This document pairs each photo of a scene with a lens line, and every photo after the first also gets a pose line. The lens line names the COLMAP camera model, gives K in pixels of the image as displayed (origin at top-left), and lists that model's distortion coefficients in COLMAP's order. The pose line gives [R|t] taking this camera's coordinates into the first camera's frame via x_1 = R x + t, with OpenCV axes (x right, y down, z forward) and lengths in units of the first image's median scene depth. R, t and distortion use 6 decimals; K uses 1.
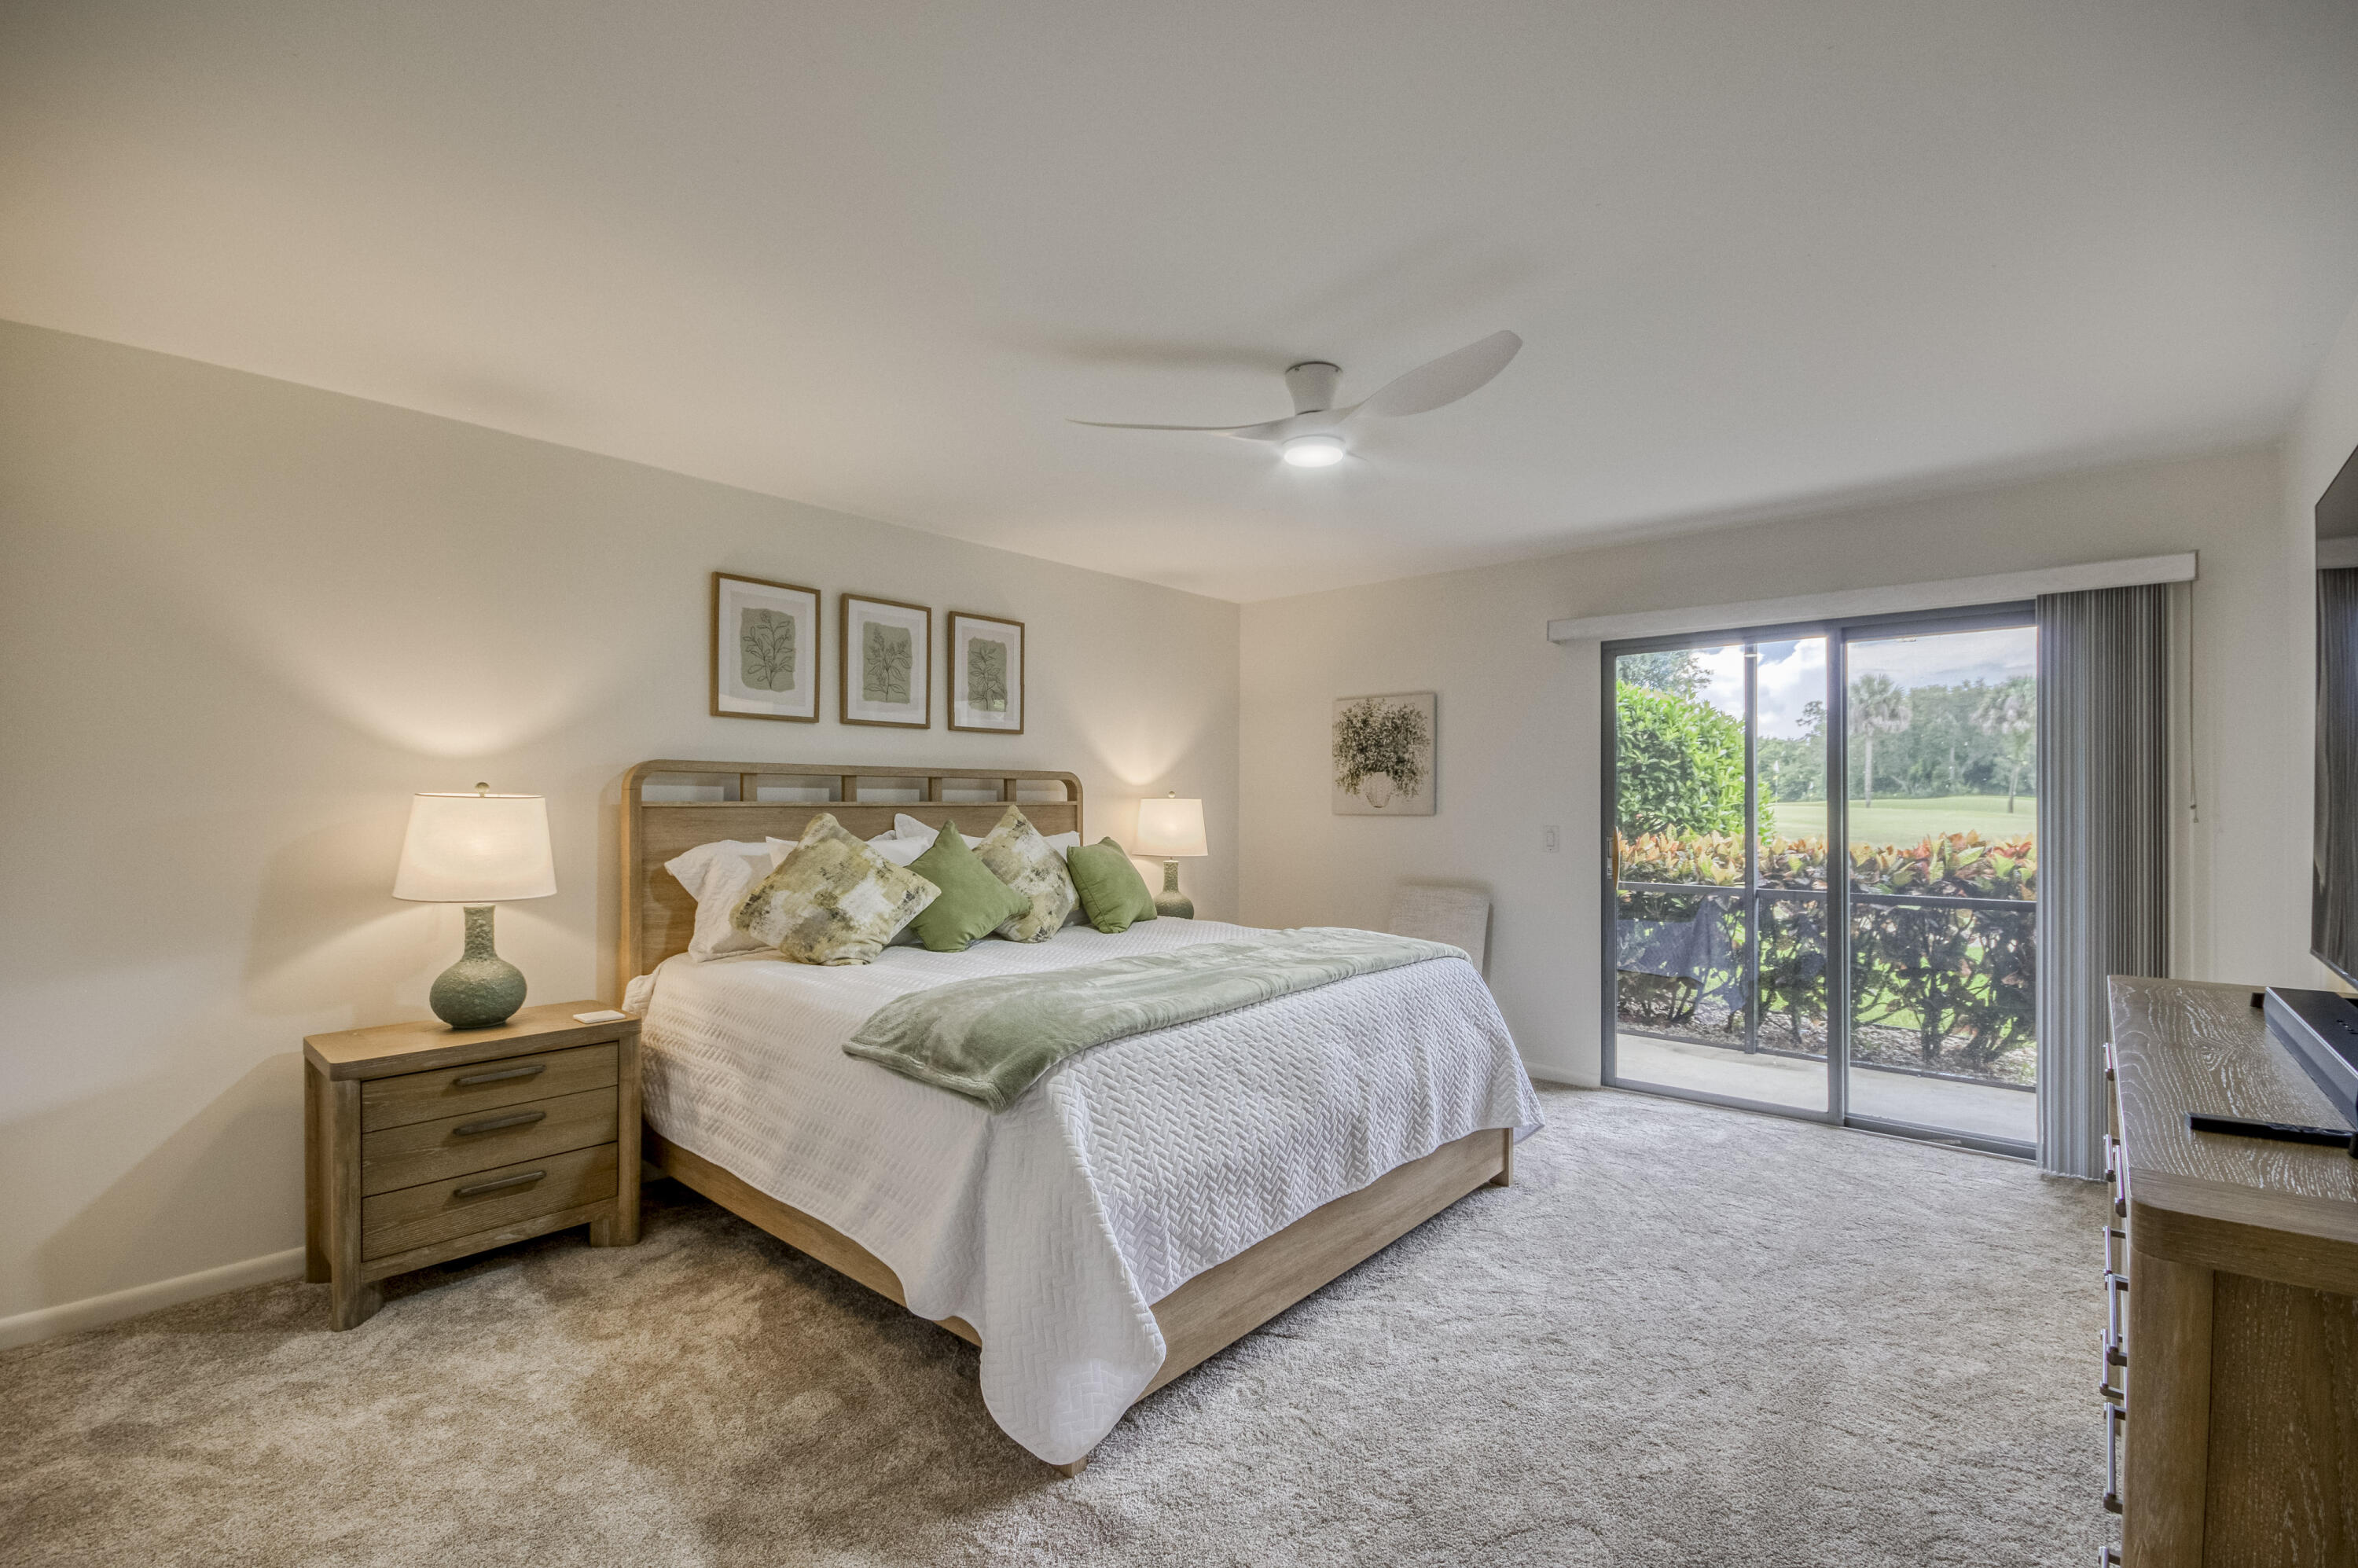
lens RADIAL K [[1036.2, 0, 1185.6], [0, 1036.2, 794.5], [0, 0, 1]] dist [-0.010278, -0.002850]
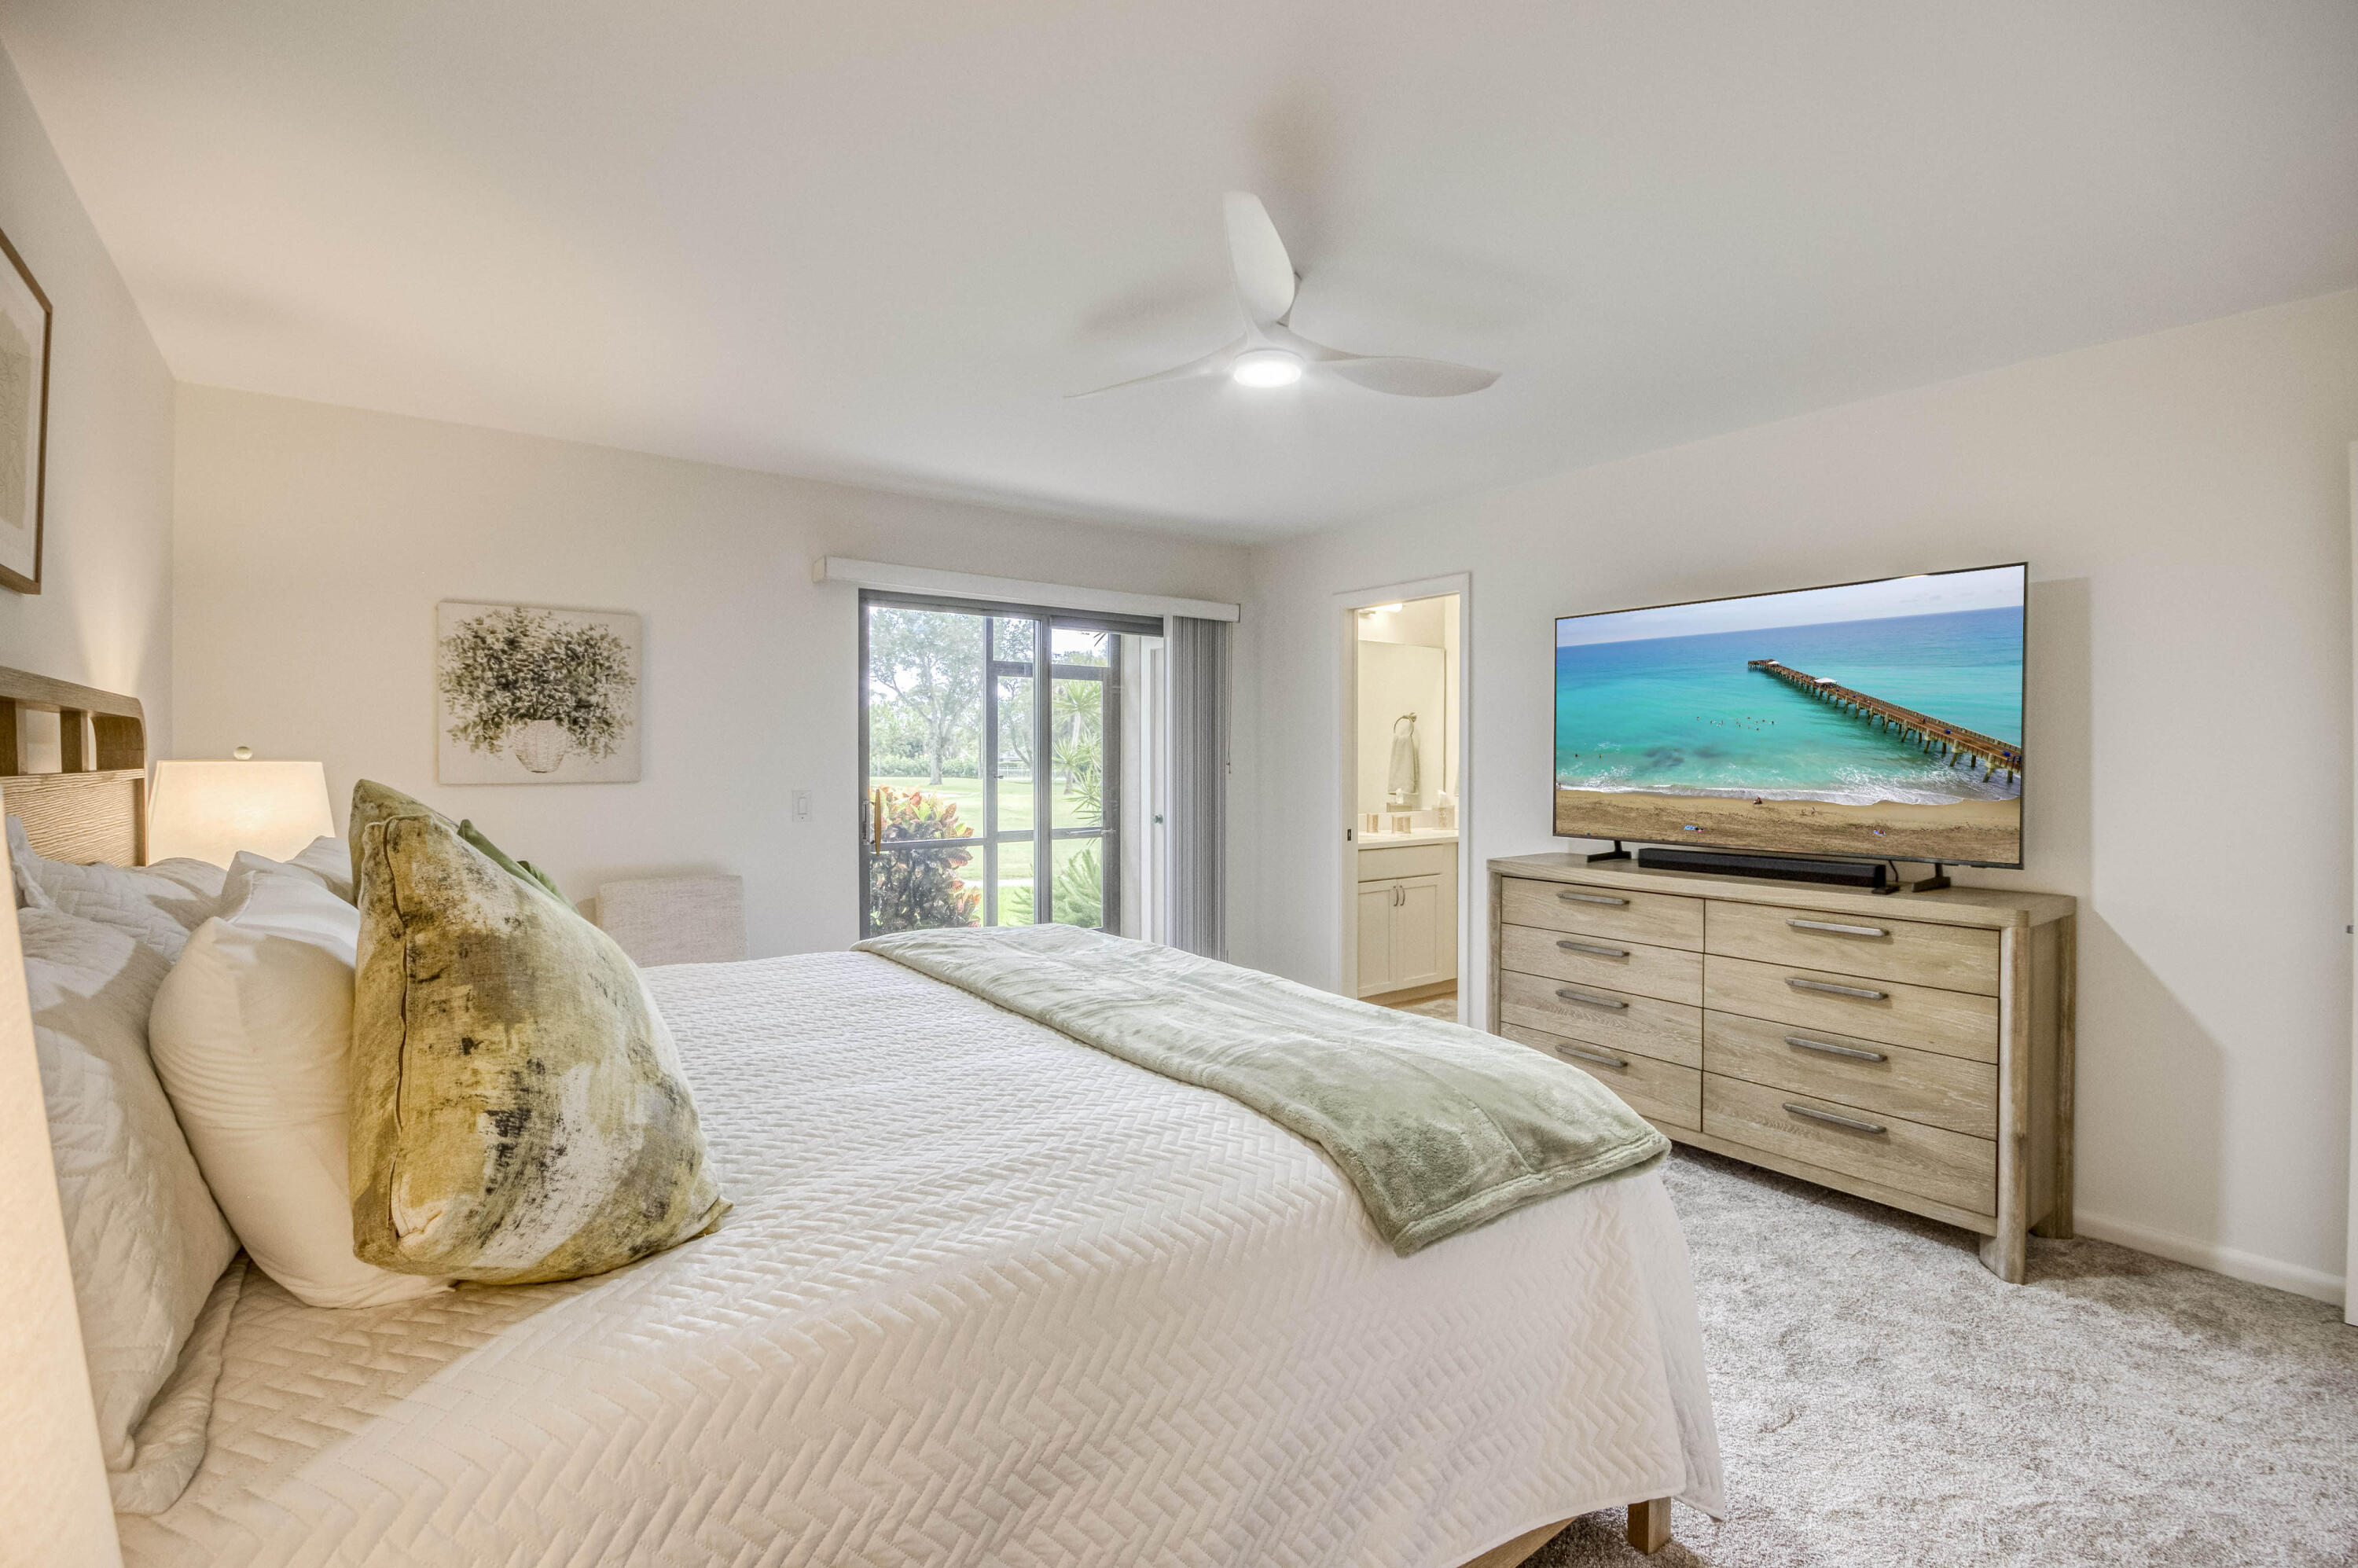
lens RADIAL K [[1036.2, 0, 1199.2], [0, 1036.2, 781.0], [0, 0, 1]] dist [-0.010278, -0.002850]
pose [[0.213361, -0.022405, 0.976716, -0.378412], [-0.002411, 0.999722, 0.023459, 0.001026], [-0.976970, -0.007360, 0.213248, 0.444686]]
